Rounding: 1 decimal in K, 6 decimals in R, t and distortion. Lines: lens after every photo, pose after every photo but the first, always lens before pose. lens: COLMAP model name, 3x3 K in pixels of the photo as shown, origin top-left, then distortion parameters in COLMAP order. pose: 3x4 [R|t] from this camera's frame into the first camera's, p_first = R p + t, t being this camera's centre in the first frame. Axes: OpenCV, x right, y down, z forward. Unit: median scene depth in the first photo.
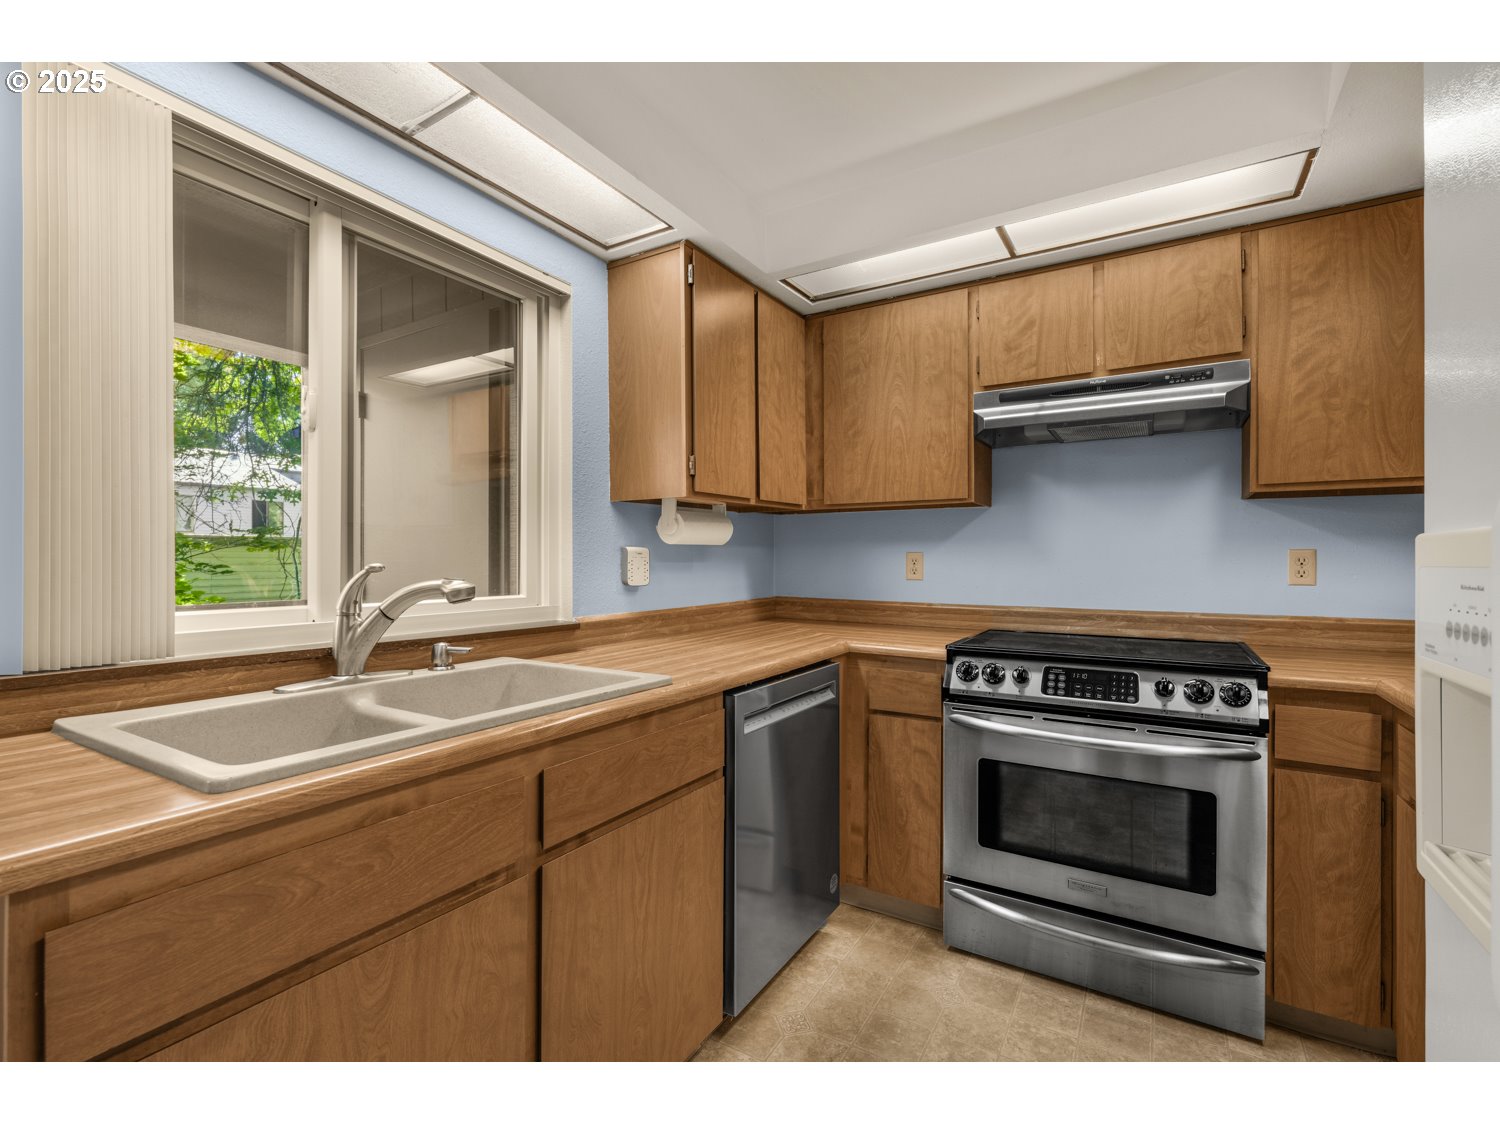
lens RADIAL K [[665.1, 0, 772.9], [0, 665.1, 559.4], [0, 0, 1]] dist [-0.007937, 0.001585]
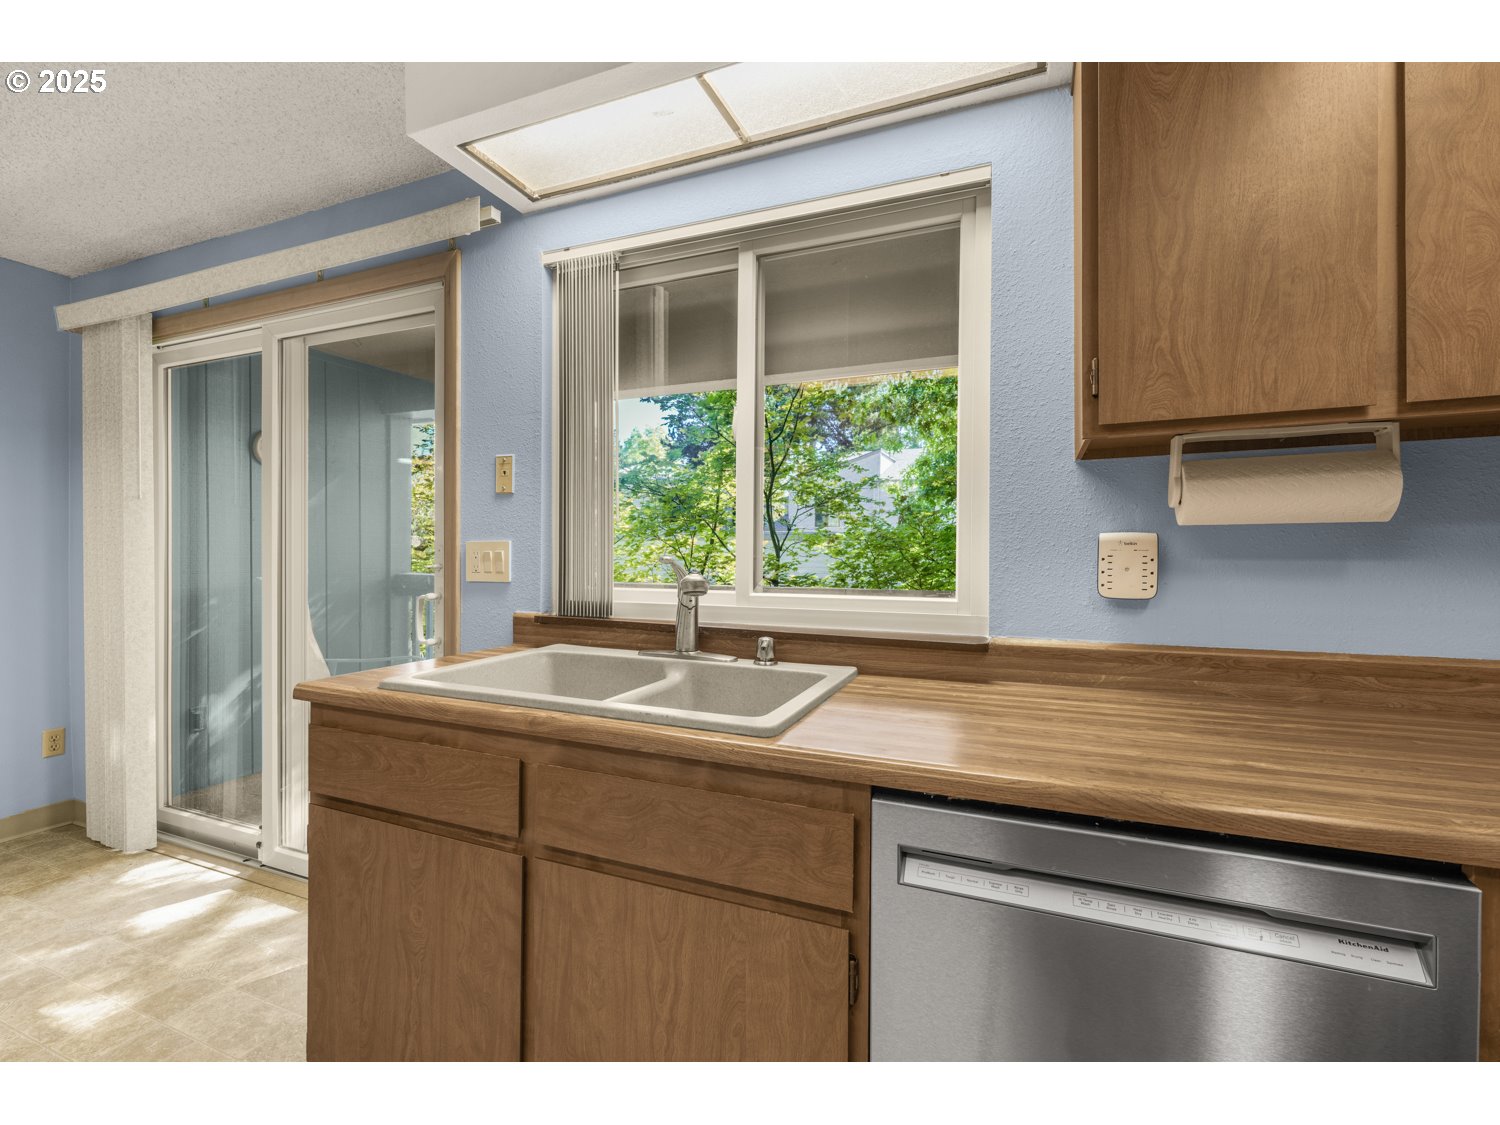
lens RADIAL K [[665.1, 0, 757.4], [0, 665.1, 571.3], [0, 0, 1]] dist [-0.007937, 0.001585]
pose [[0.133973, 0.023565, -0.990705, 0.346208], [-0.005660, 0.999719, 0.023014, 0.003416], [0.990969, 0.002524, 0.134069, 0.613944]]
